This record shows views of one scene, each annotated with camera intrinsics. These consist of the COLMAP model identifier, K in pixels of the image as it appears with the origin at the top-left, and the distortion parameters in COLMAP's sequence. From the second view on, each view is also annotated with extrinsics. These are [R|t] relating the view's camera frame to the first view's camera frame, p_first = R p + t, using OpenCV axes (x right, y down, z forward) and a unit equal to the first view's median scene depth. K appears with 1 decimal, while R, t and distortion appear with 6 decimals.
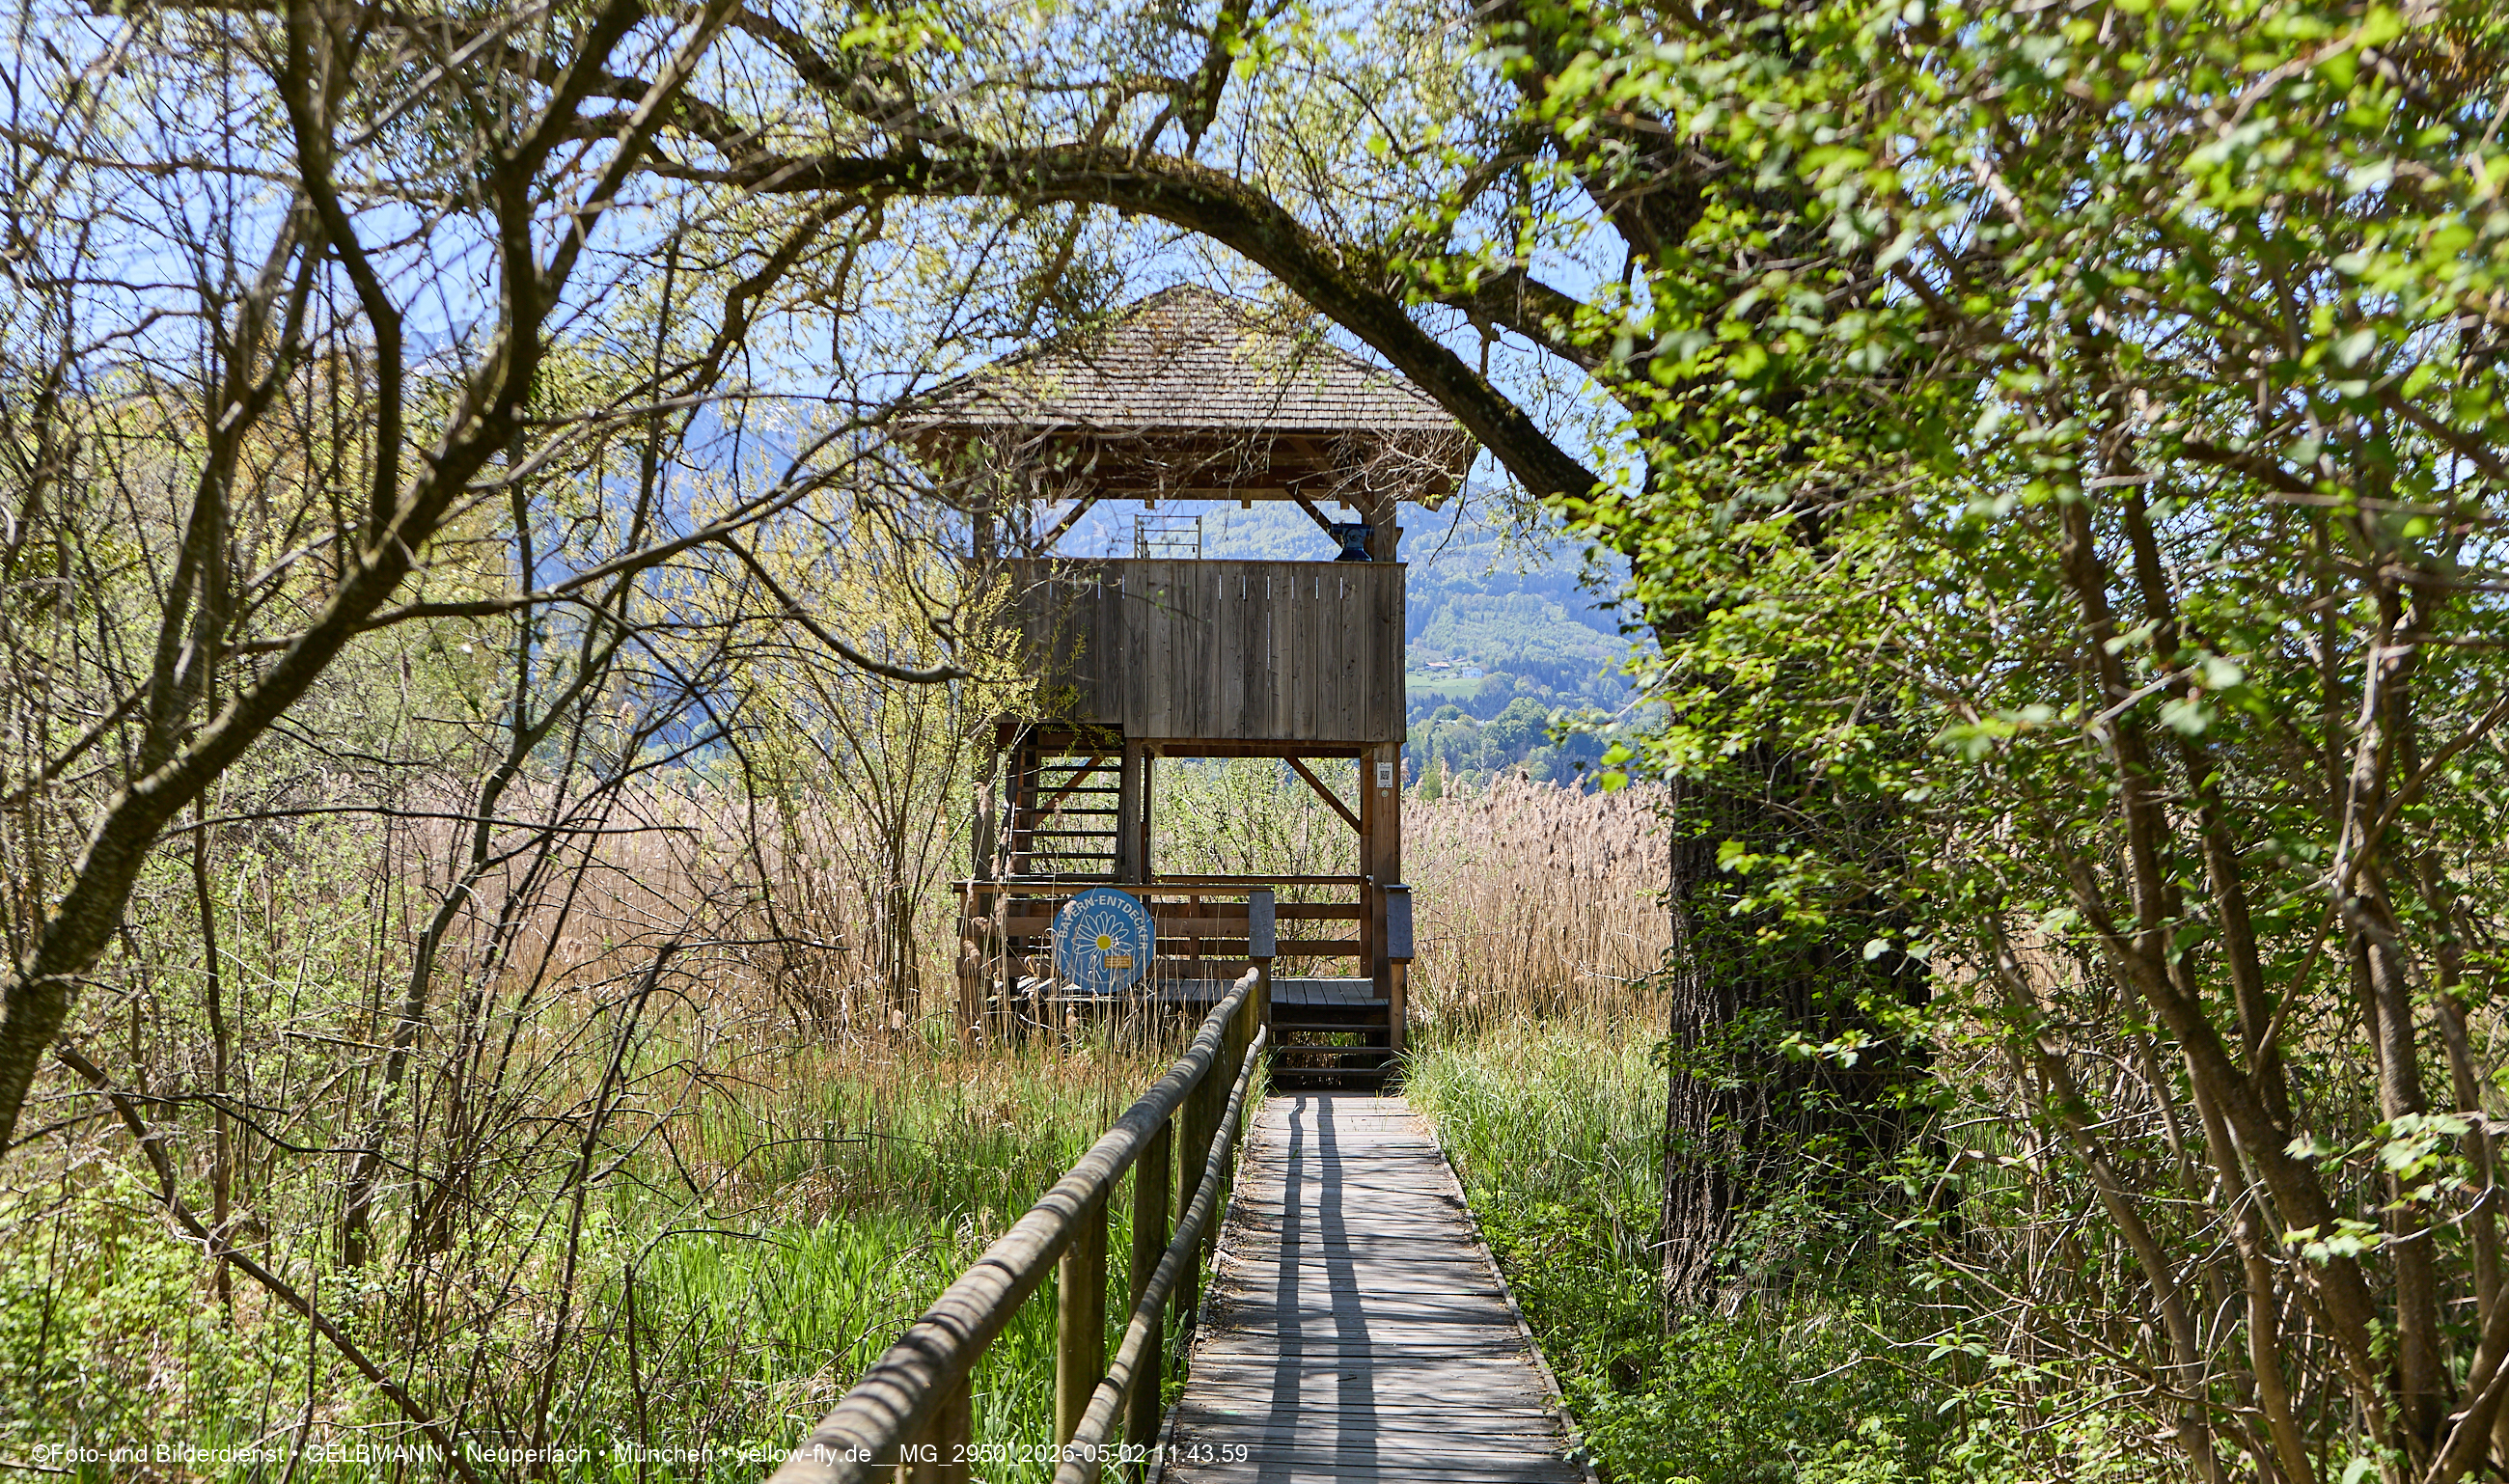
lens RADIAL K [[4005.6, 0, 1243.8], [0, 4005.6, 741.8], [0, 0, 1]] dist [-0.004037, 0.000000]
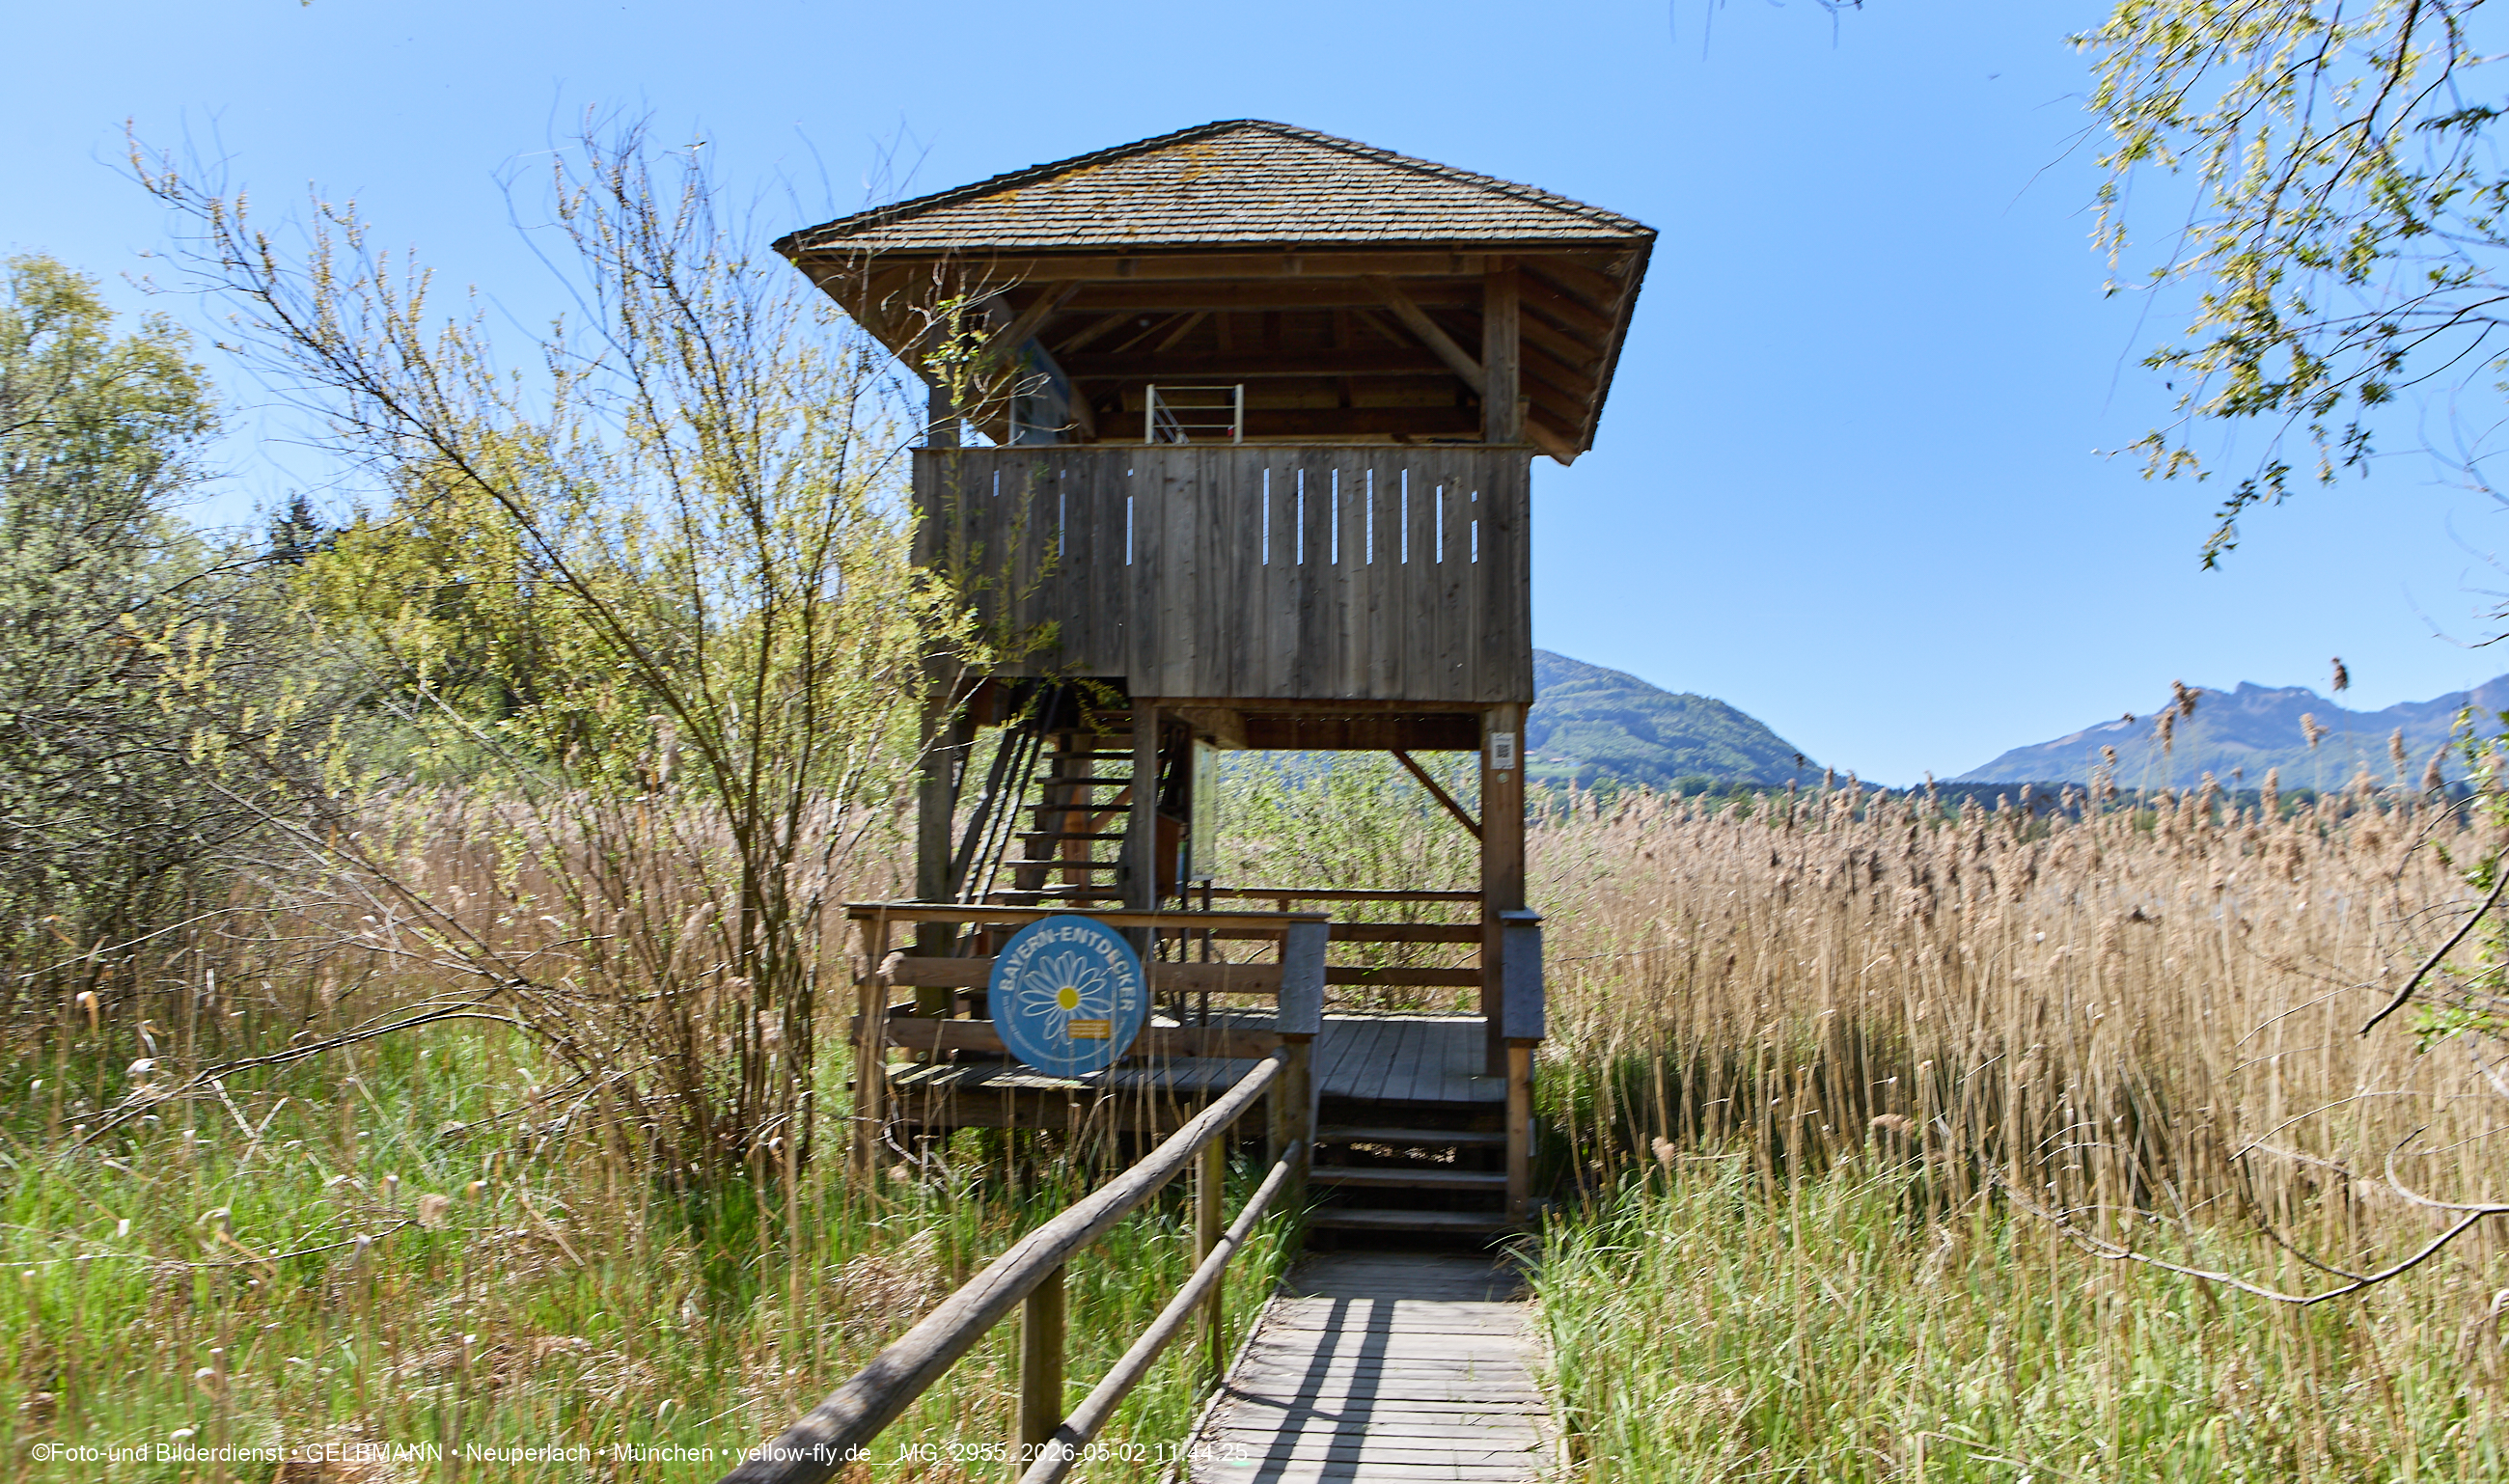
lens RADIAL K [[2214.1, 0, 1258.2], [0, 2214.1, 742.5], [0, 0, 1]] dist [0.002300, 0.002361]
pose [[0.995131, 0.011001, -0.097948, 0.027865], [-0.014659, 0.999219, -0.036705, 0.019857], [0.097467, 0.037962, 0.994514, 0.534278]]
